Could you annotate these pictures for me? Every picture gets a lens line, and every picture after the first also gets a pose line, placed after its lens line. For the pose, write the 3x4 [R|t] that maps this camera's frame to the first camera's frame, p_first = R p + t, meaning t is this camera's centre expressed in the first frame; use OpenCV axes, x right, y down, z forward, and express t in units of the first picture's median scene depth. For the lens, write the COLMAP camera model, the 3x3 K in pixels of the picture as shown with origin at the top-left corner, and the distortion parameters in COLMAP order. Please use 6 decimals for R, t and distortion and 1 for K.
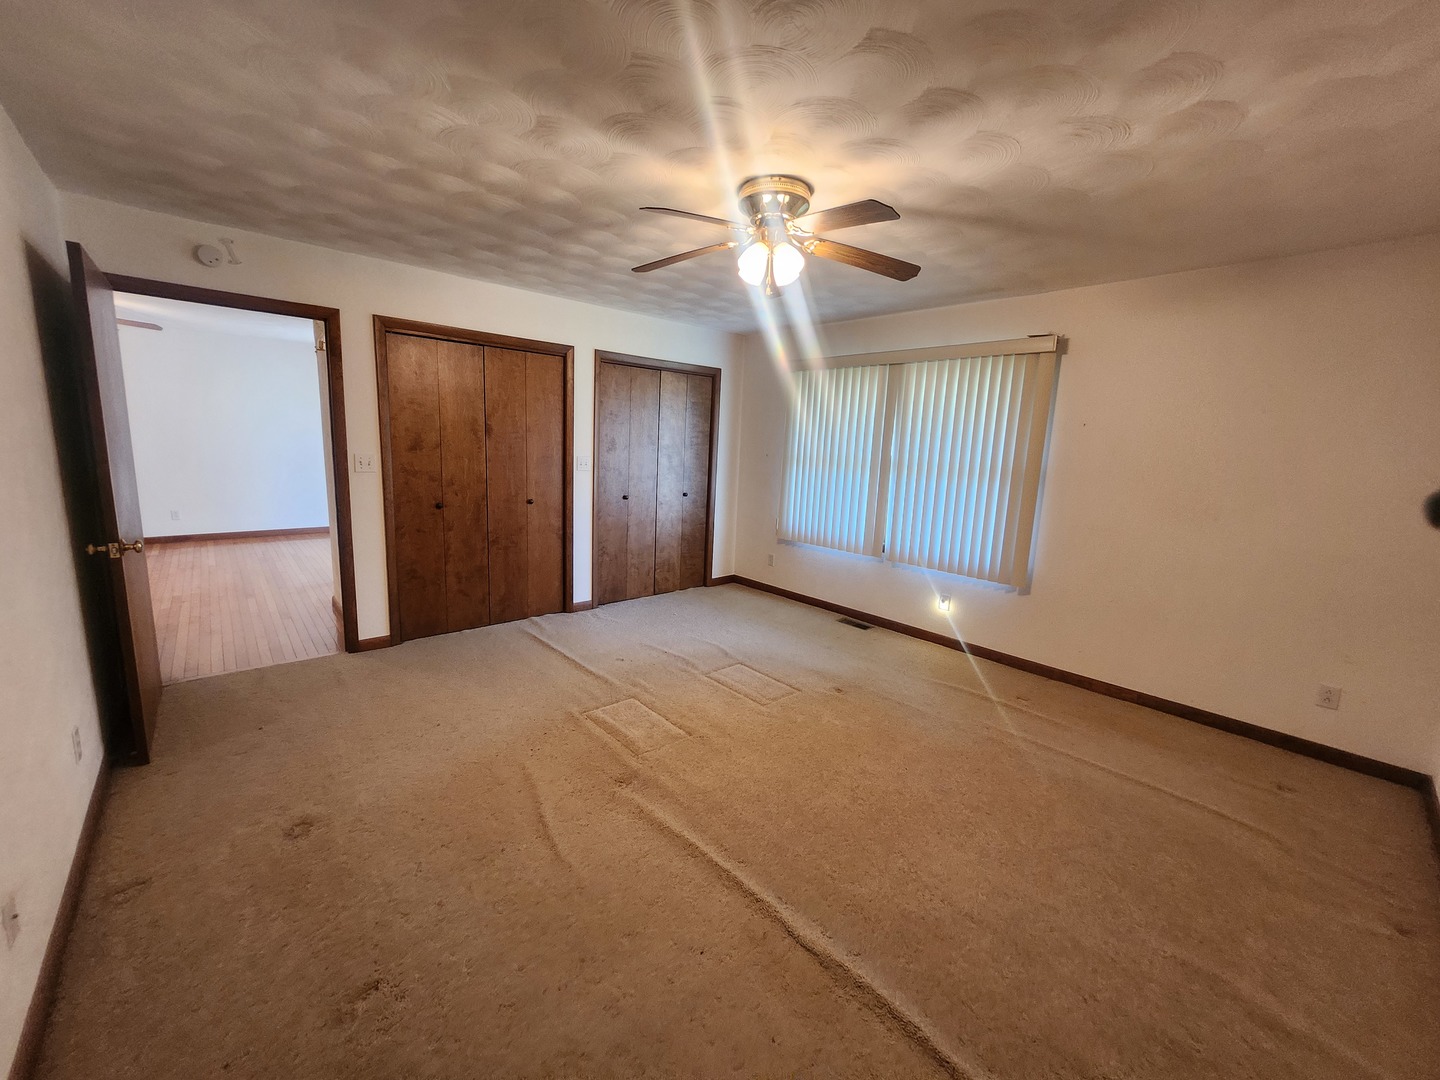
lens RADIAL K [[565.6, 0, 714.6], [0, 565.6, 535.2], [0, 0, 1]] dist [0.000465, 0.000041]
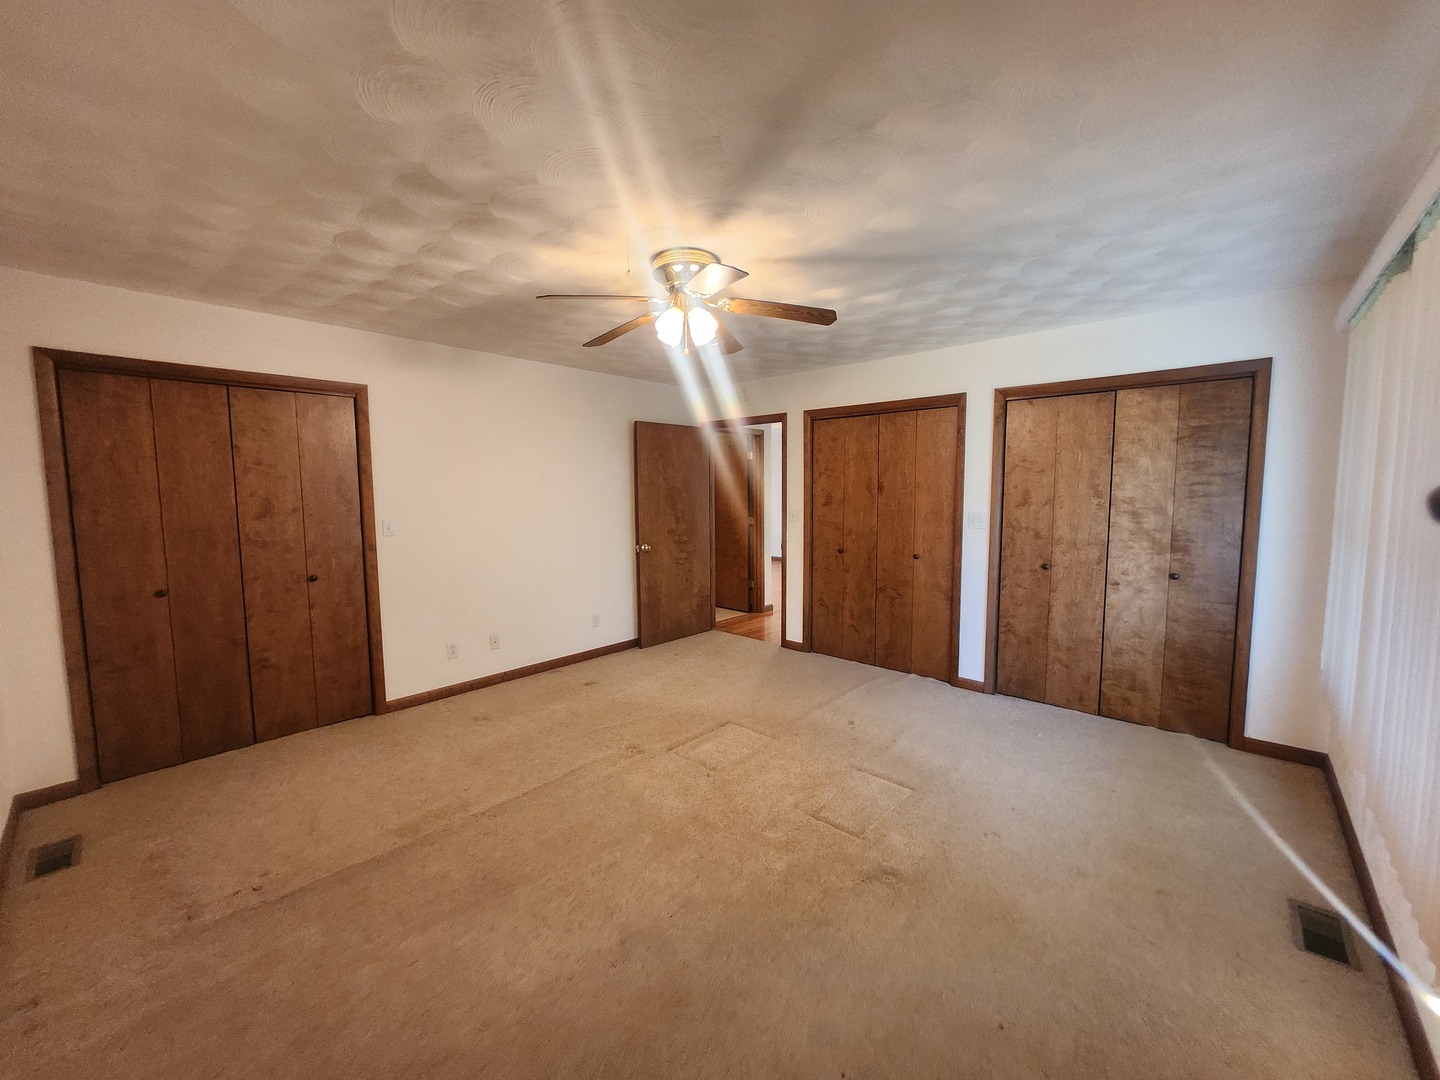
lens RADIAL K [[565.6, 0, 714.6], [0, 565.6, 535.2], [0, 0, 1]] dist [0.000465, 0.000041]
pose [[0.106826, 0.038598, -0.993528, 0.596354], [-0.158204, 0.987176, 0.021341, -0.058201], [0.981611, 0.154901, 0.111562, 0.507210]]
